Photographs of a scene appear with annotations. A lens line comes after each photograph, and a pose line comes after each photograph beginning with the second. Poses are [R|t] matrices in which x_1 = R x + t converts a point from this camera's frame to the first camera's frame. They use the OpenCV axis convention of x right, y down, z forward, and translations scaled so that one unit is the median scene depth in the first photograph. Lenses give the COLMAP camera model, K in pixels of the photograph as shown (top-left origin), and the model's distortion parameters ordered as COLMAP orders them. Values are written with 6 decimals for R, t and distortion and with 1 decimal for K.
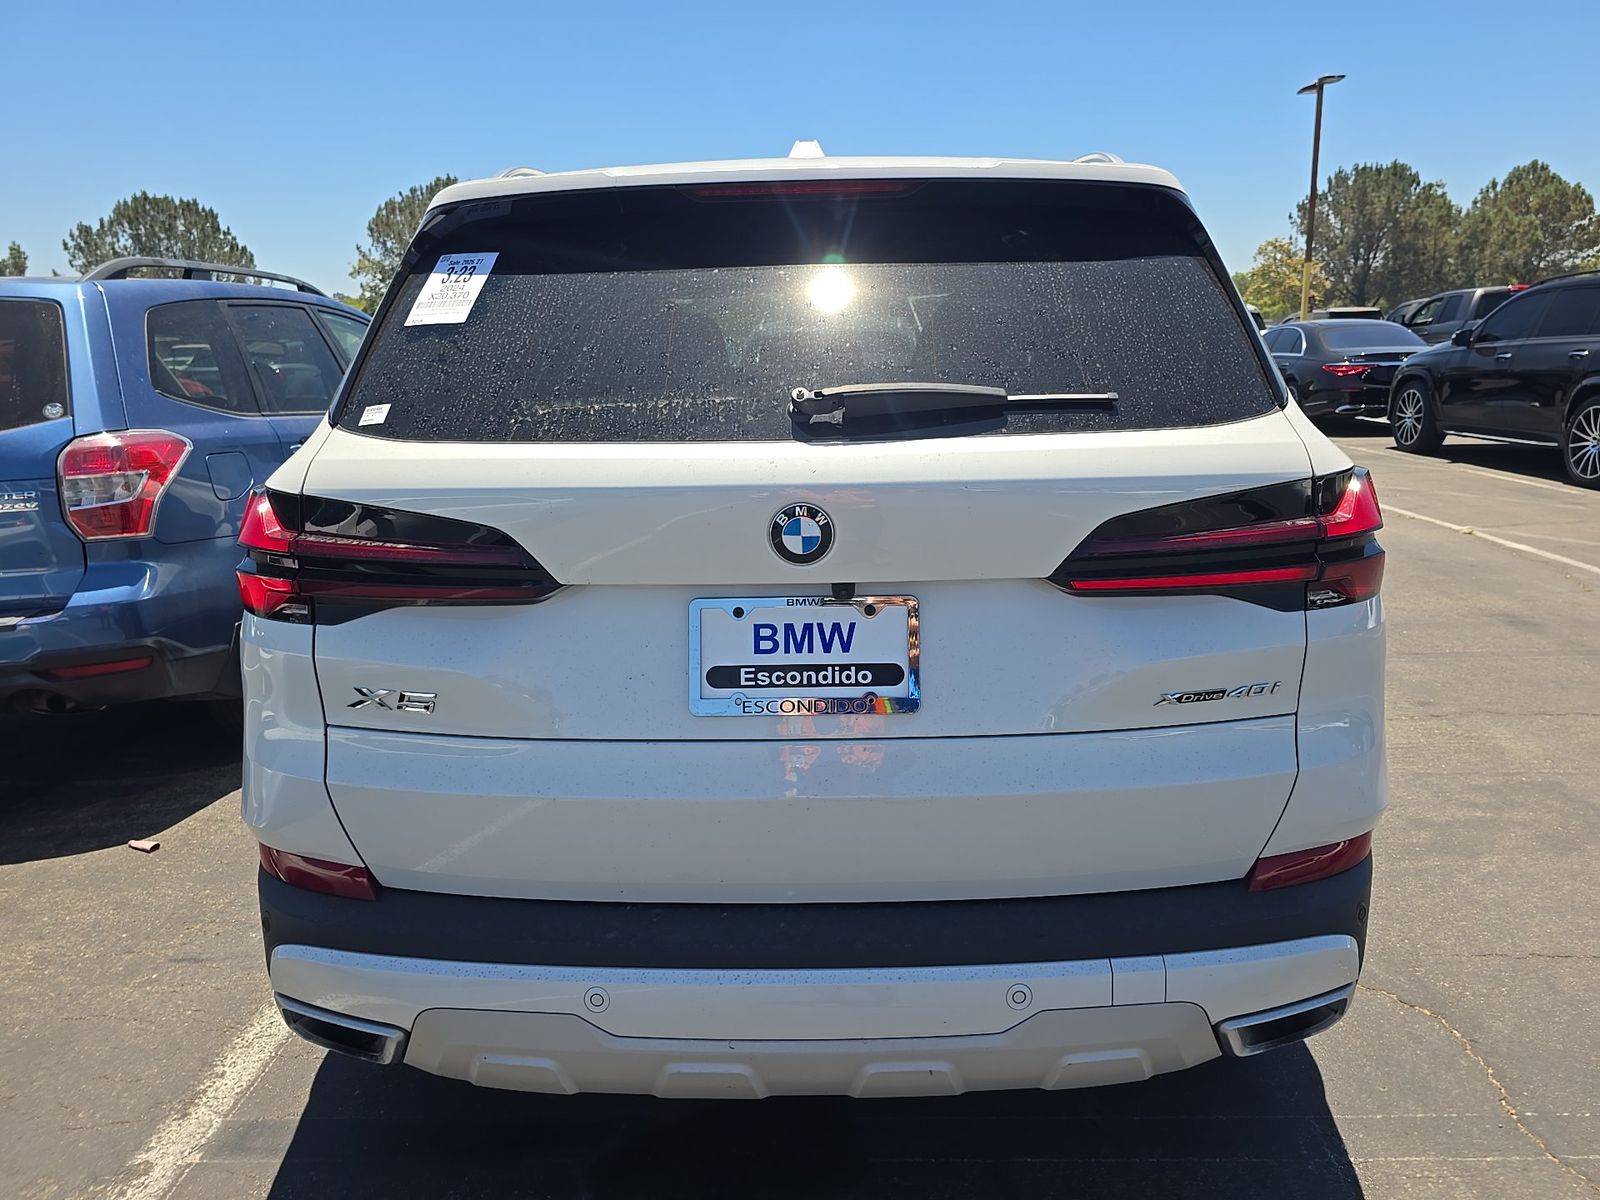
lens RADIAL K [[1080.2, 0, 813.4], [0, 1080.2, 598.5], [0, 0, 1]] dist [0.025852, -0.026917]
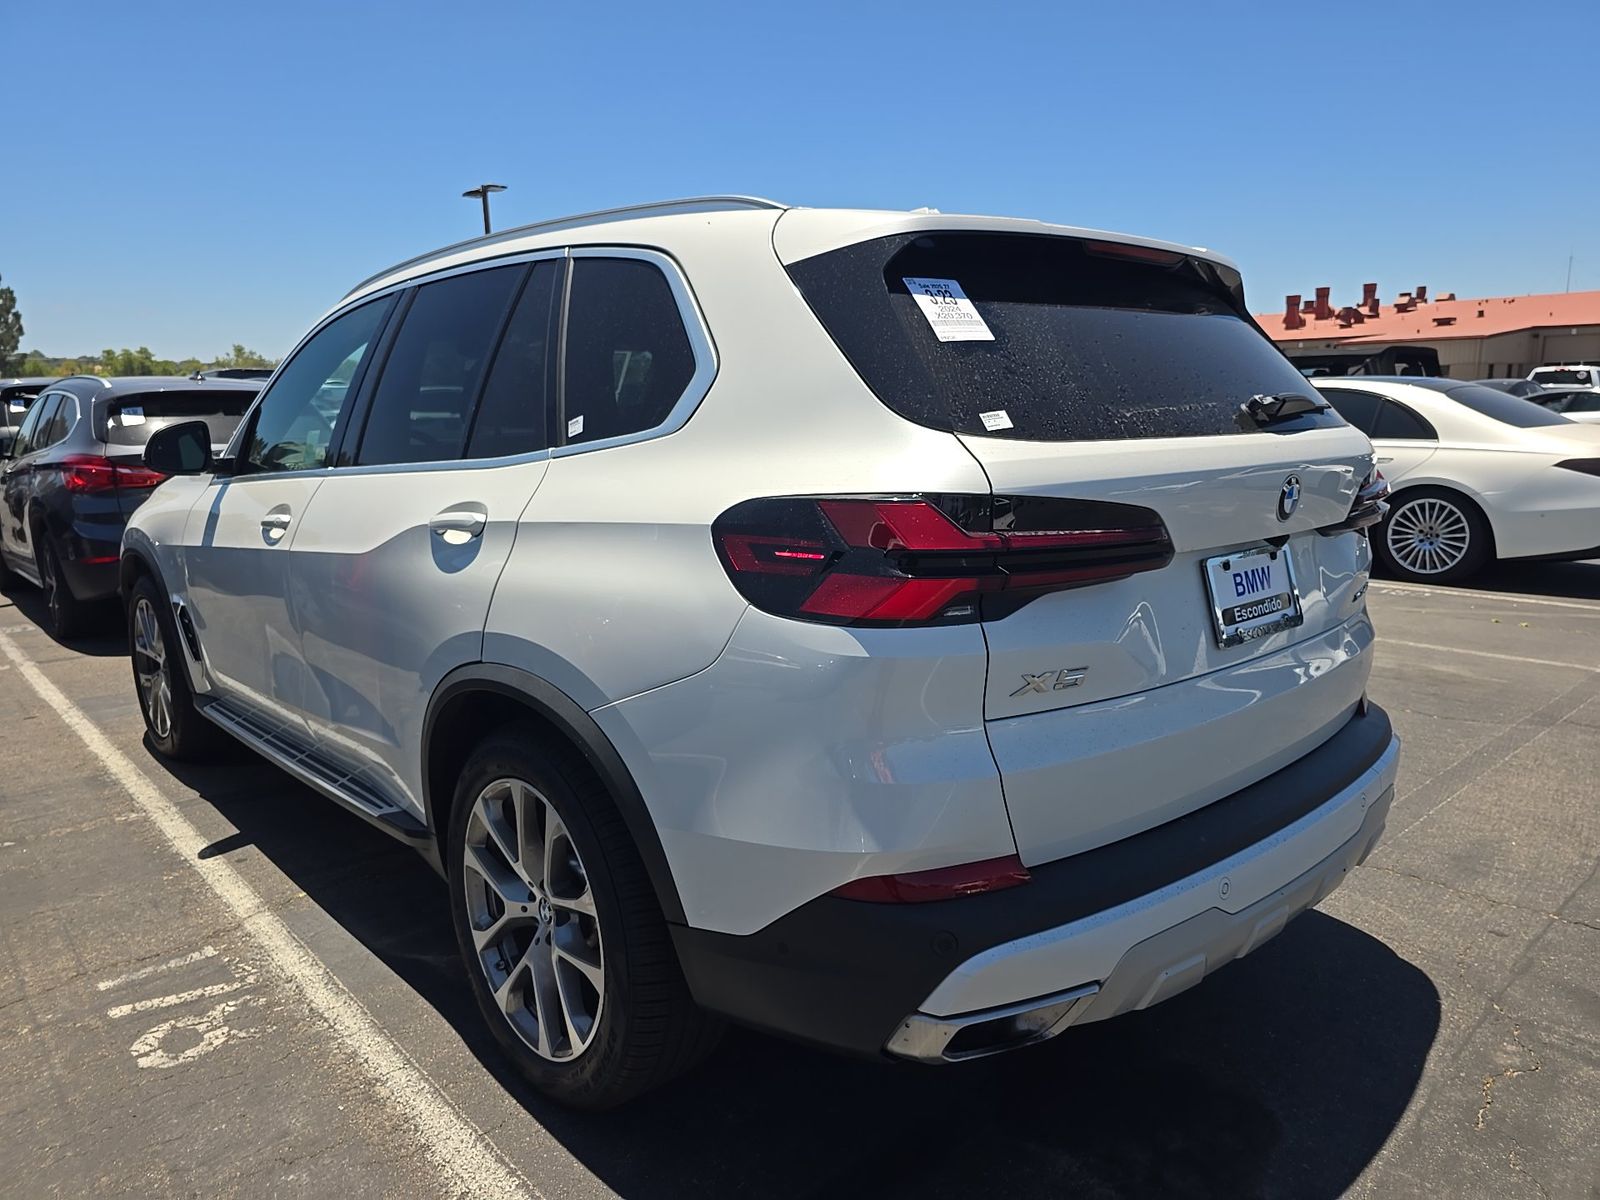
lens RADIAL K [[1080.2, 0, 790.3], [0, 1080.2, 608.5], [0, 0, 1]] dist [0.025852, -0.026917]
pose [[0.735942, -0.112862, 0.667572, -1.282889], [0.156803, 0.987612, -0.005893, -0.011486], [-0.658637, 0.109014, 0.744522, 0.358629]]
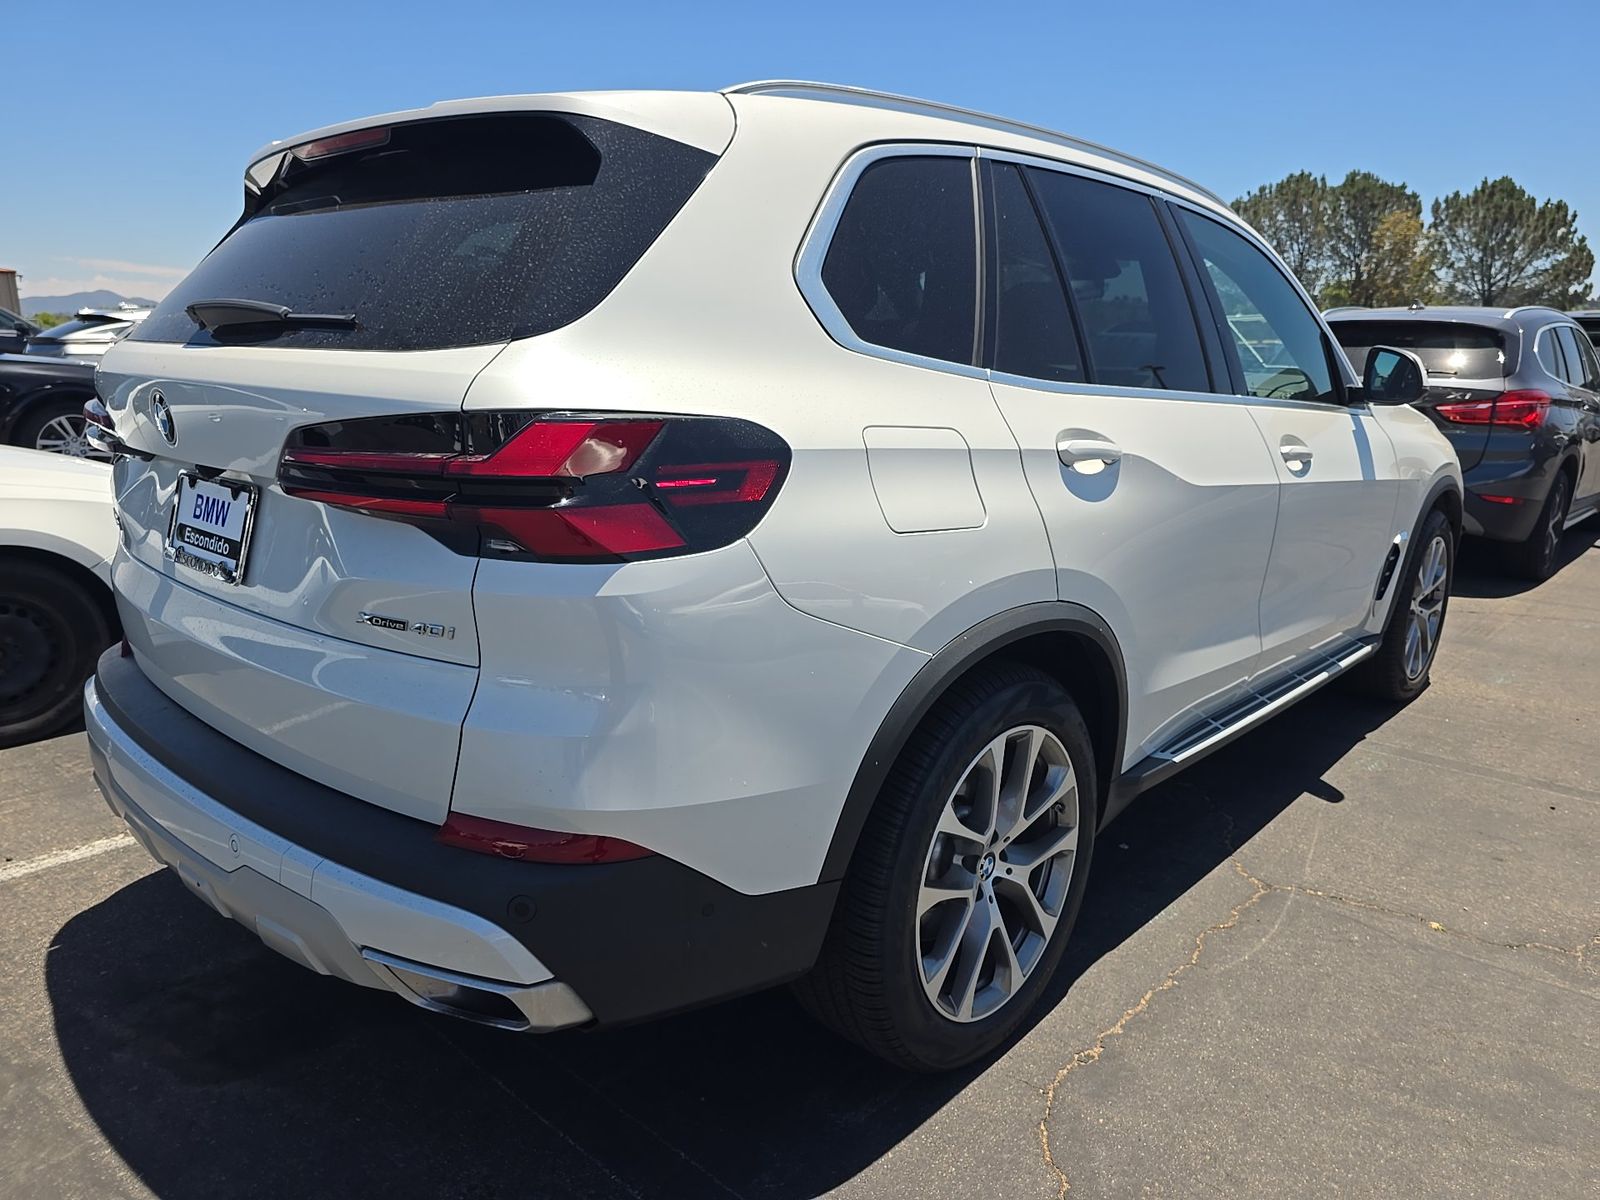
lens RADIAL K [[1080.2, 0, 805.1], [0, 1080.2, 595.8], [0, 0, 1]] dist [0.025852, -0.026917]
pose [[0.755000, 0.179010, -0.630817, 1.237715], [-0.180681, 0.981567, 0.062294, -0.063557], [0.630340, 0.066945, 0.773427, 0.456717]]
